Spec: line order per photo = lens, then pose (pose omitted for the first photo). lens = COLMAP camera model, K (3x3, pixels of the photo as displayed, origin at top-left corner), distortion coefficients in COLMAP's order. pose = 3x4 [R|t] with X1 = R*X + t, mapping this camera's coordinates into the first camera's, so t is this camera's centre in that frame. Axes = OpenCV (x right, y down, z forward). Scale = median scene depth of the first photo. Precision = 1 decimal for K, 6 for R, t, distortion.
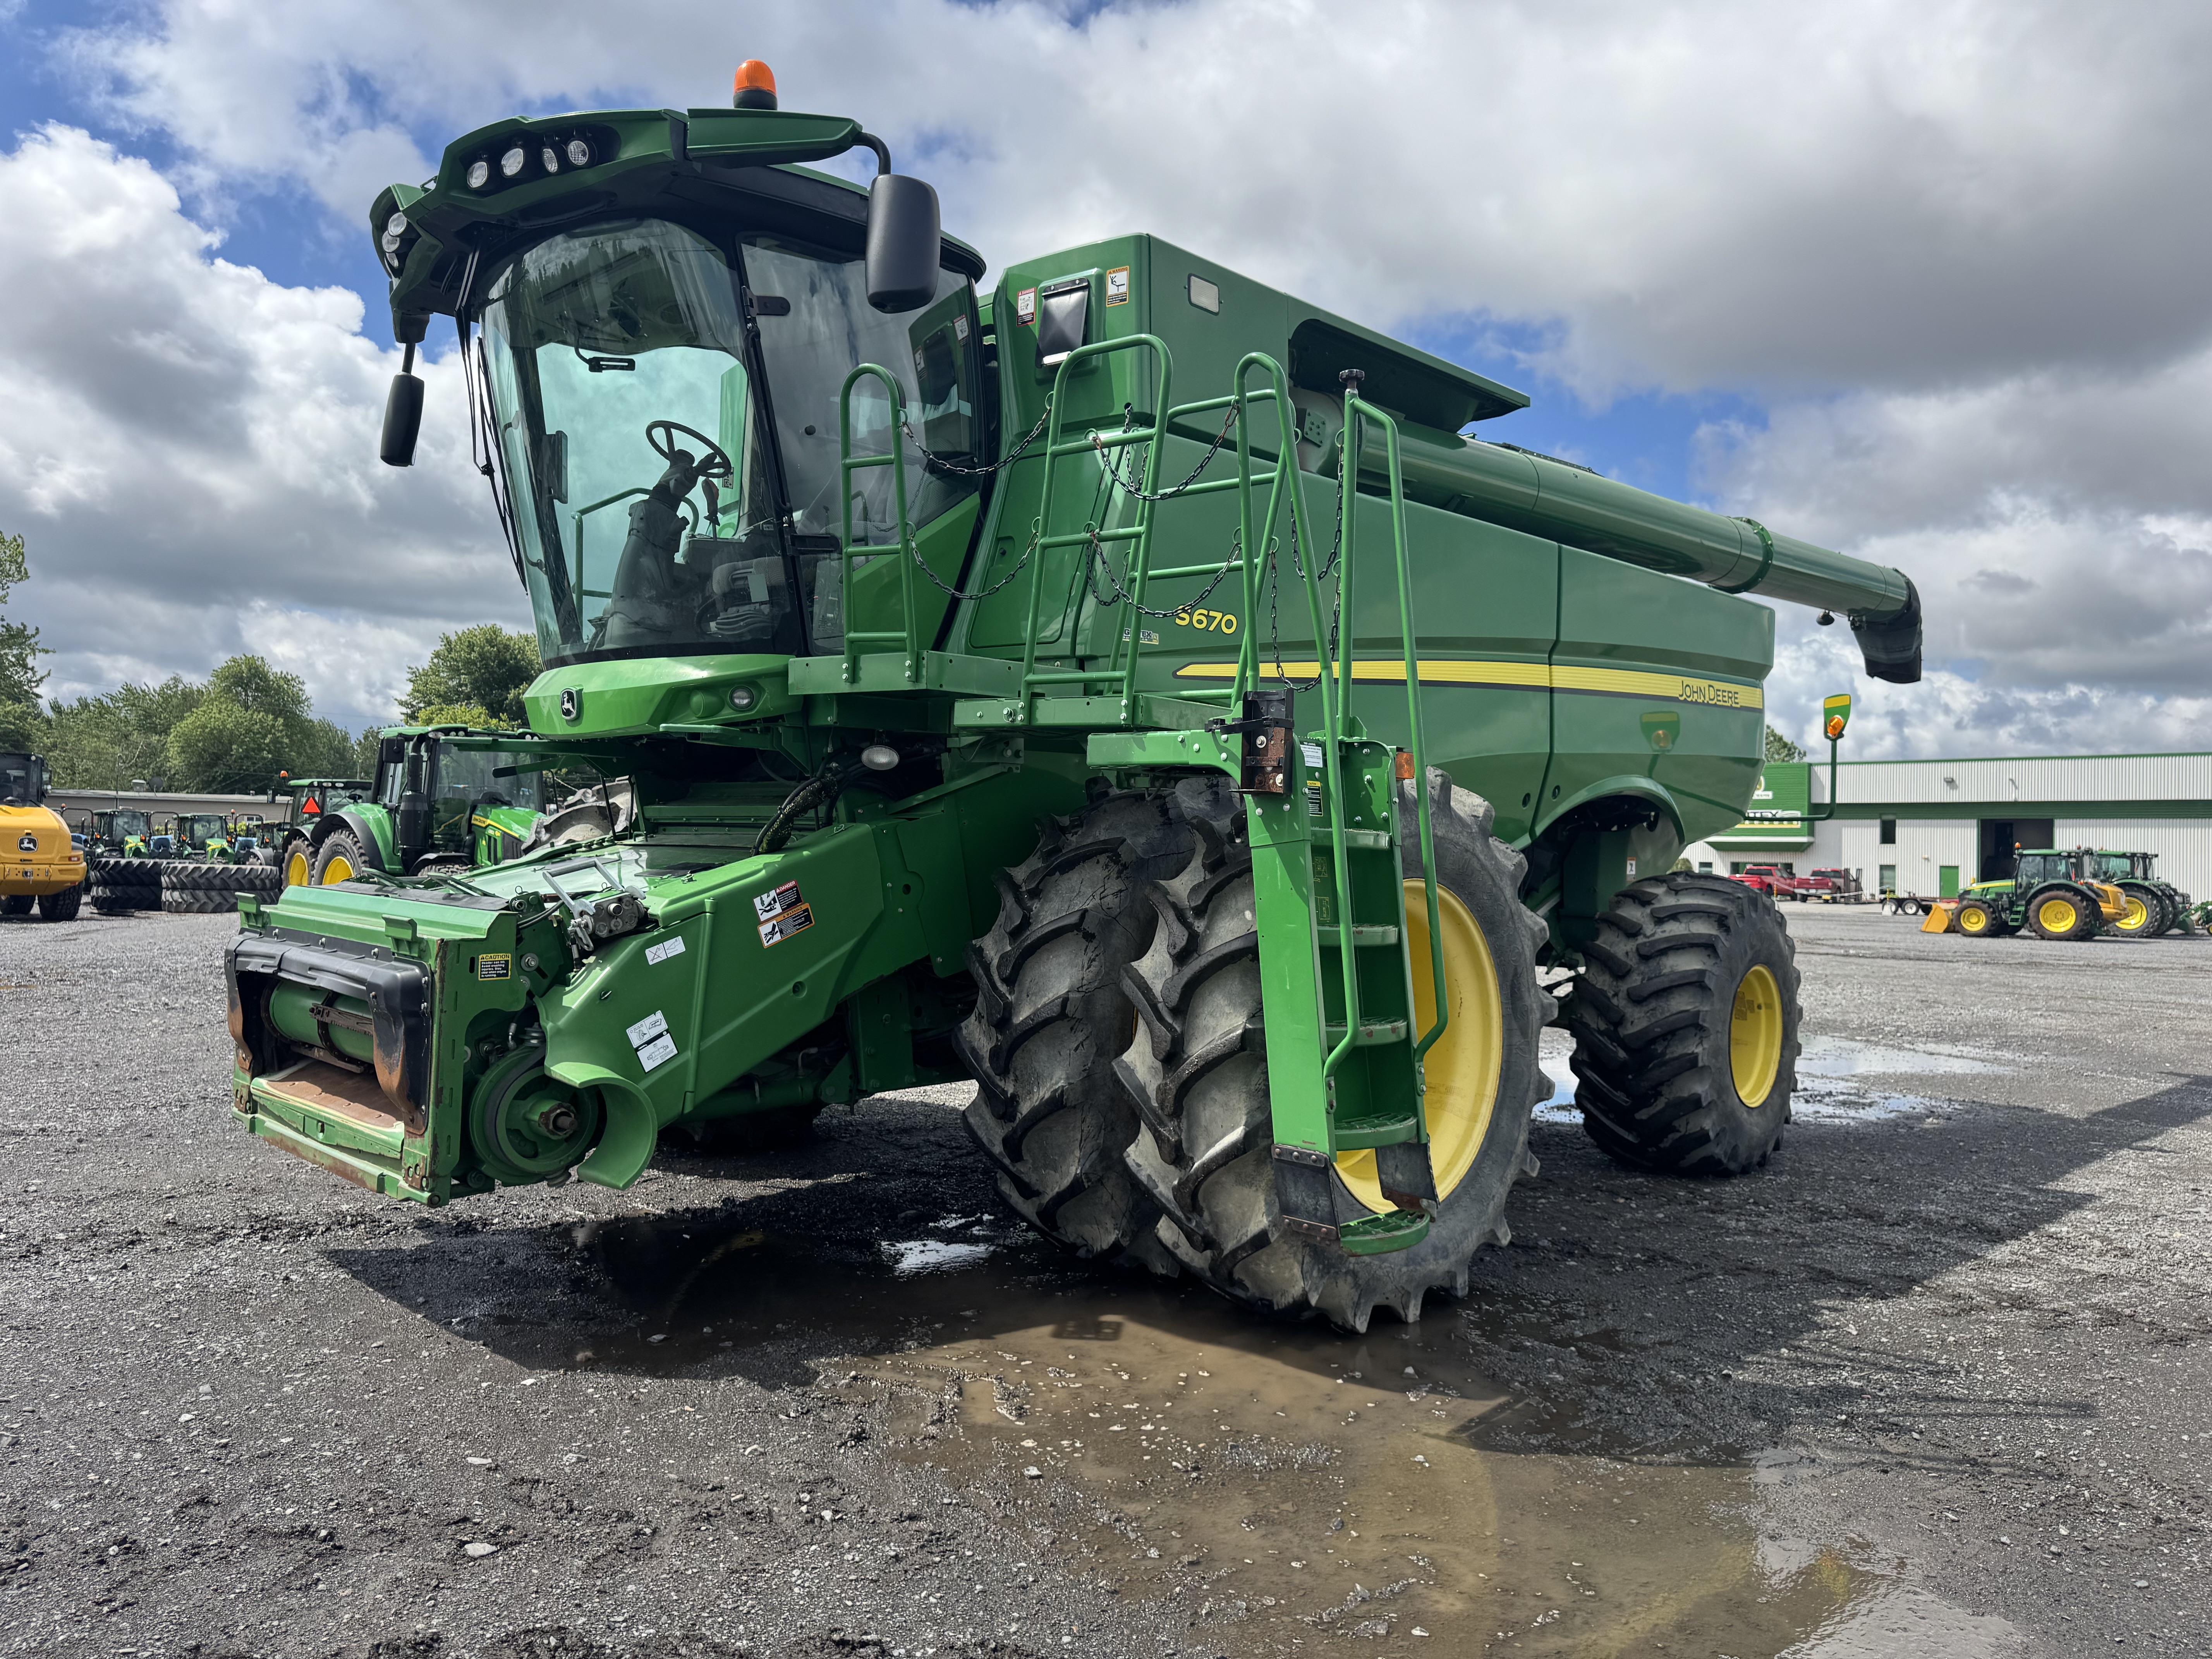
lens RADIAL K [[1557.0, 0, 1106.0], [0, 1557.0, 829.5], [0, 0, 1]] dist [0.147930, -0.297625]
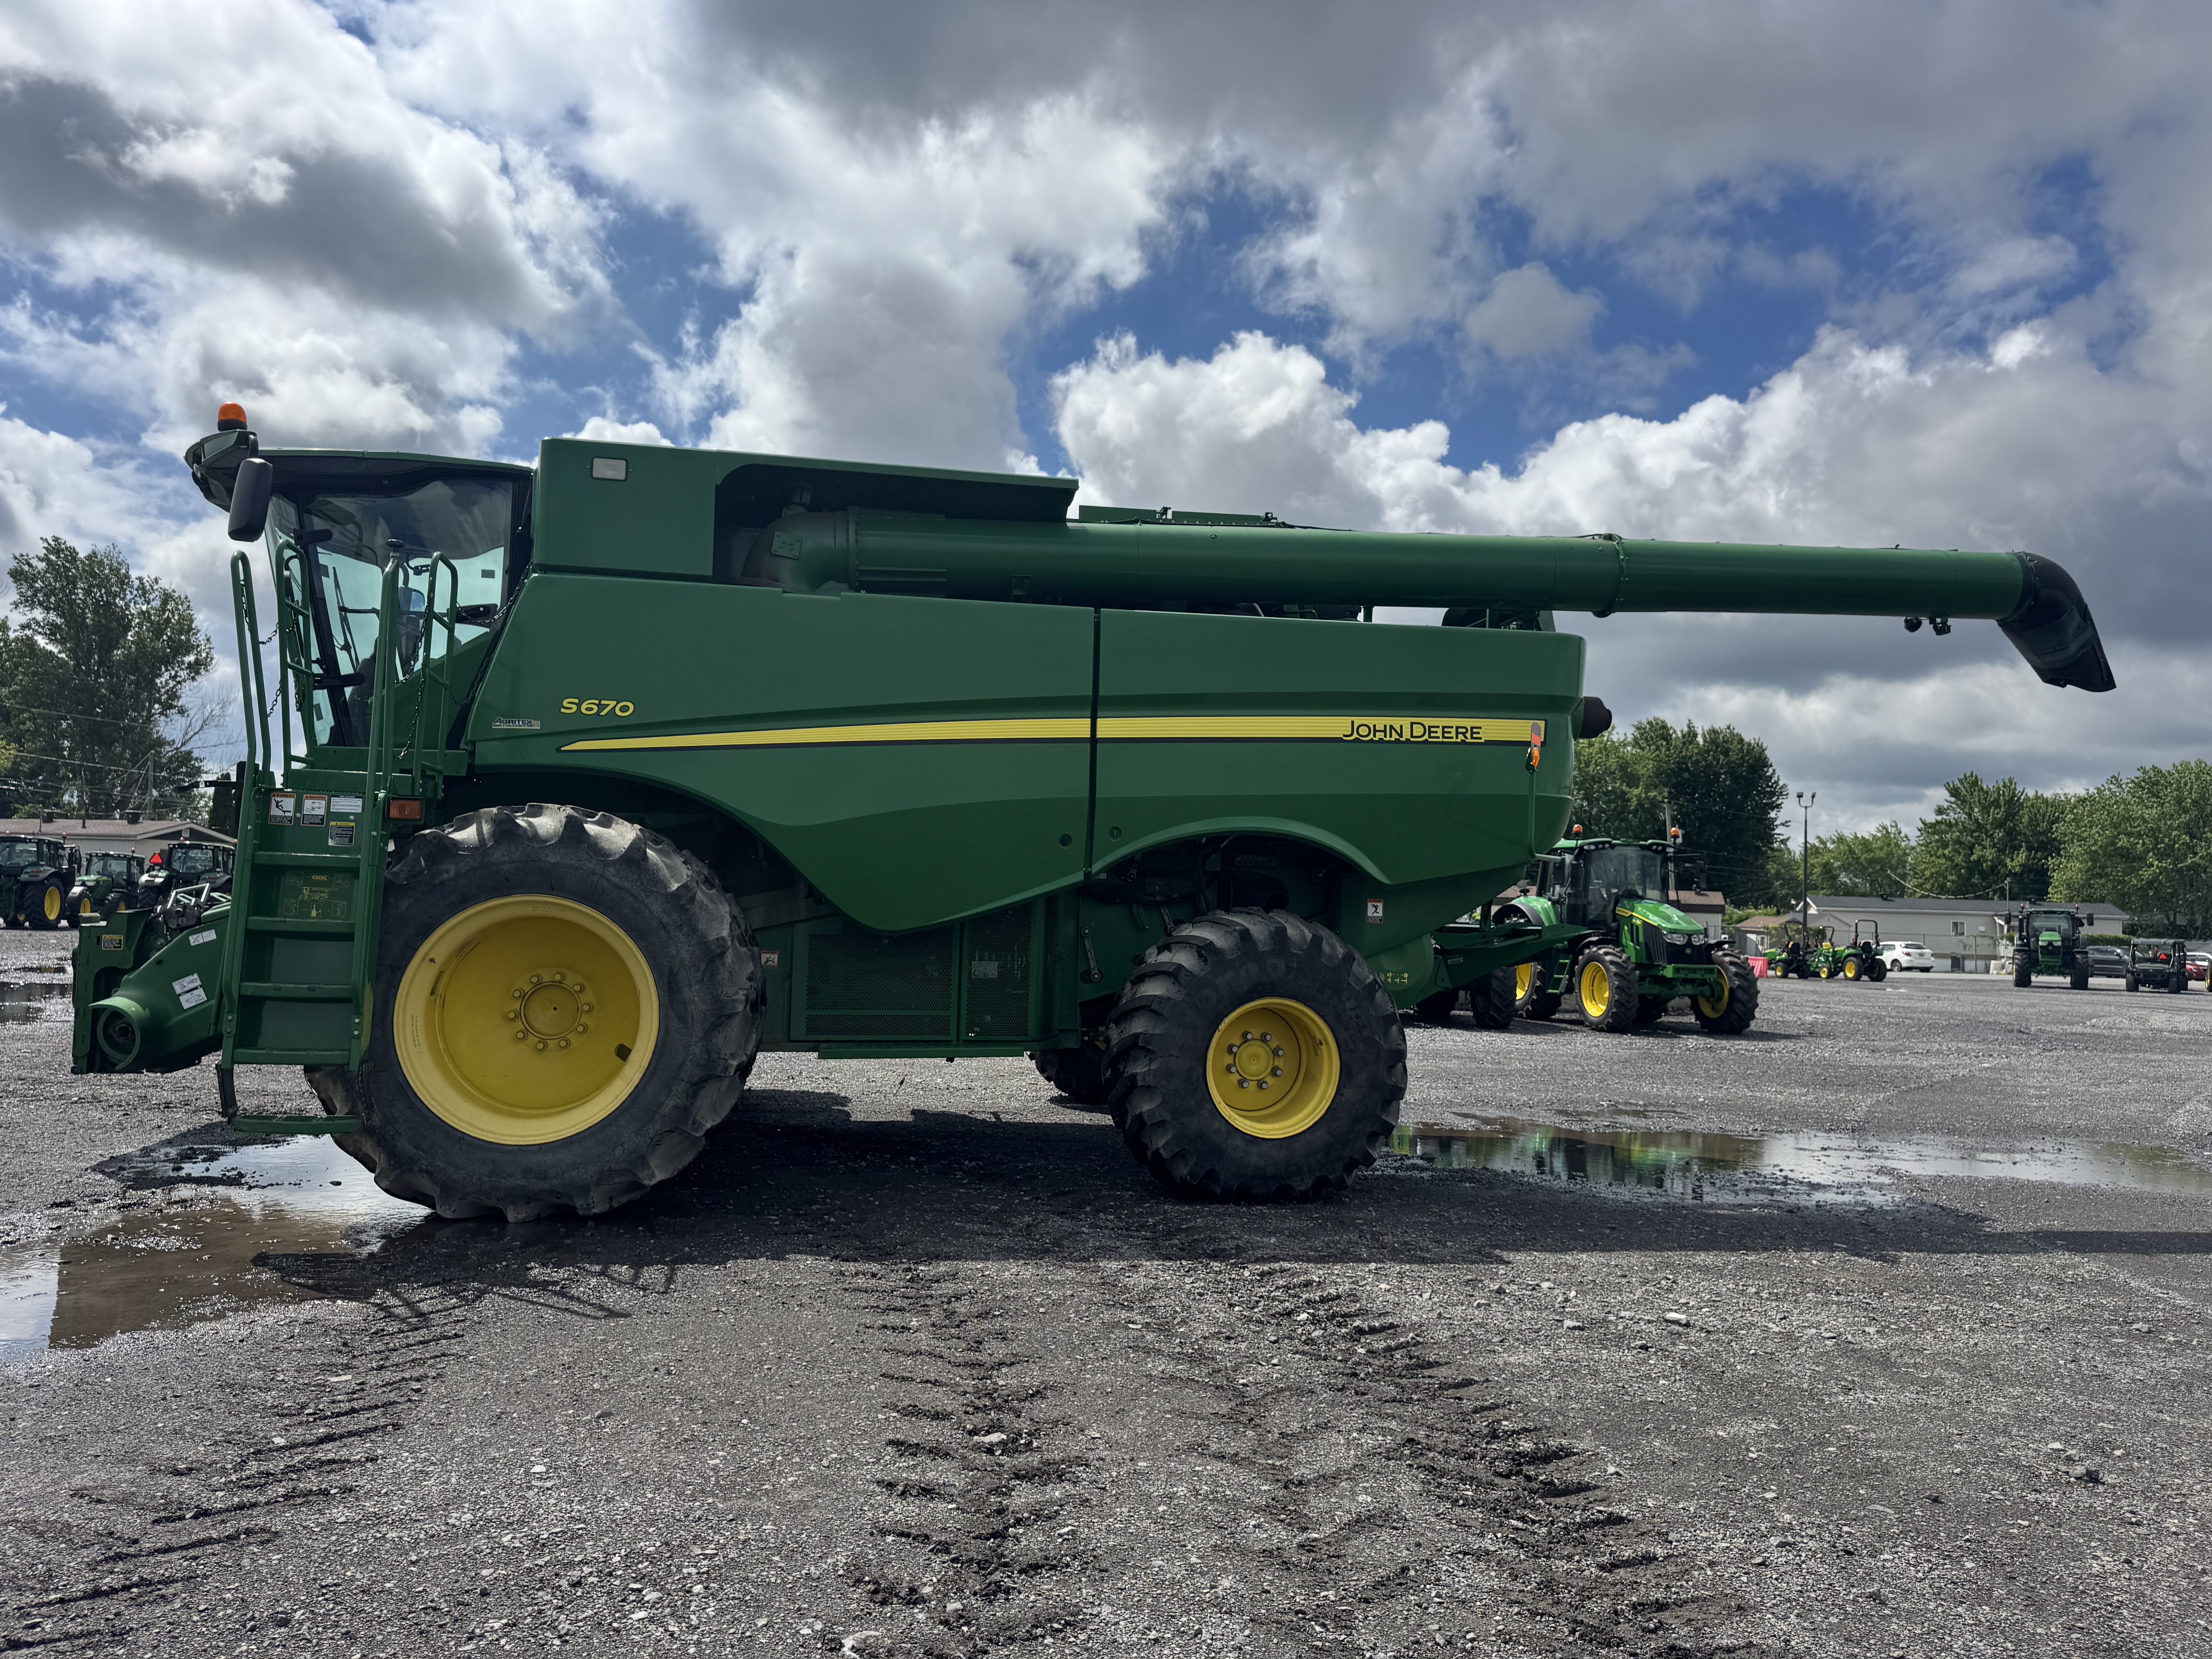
lens RADIAL K [[1557.0, 0, 1106.0], [0, 1557.0, 829.5], [0, 0, 1]] dist [0.147930, -0.297625]
pose [[0.824199, -0.025381, -0.565731, 1.172889], [-0.002368, 0.998832, -0.048261, 0.034220], [0.566295, 0.041116, 0.823177, 0.137274]]
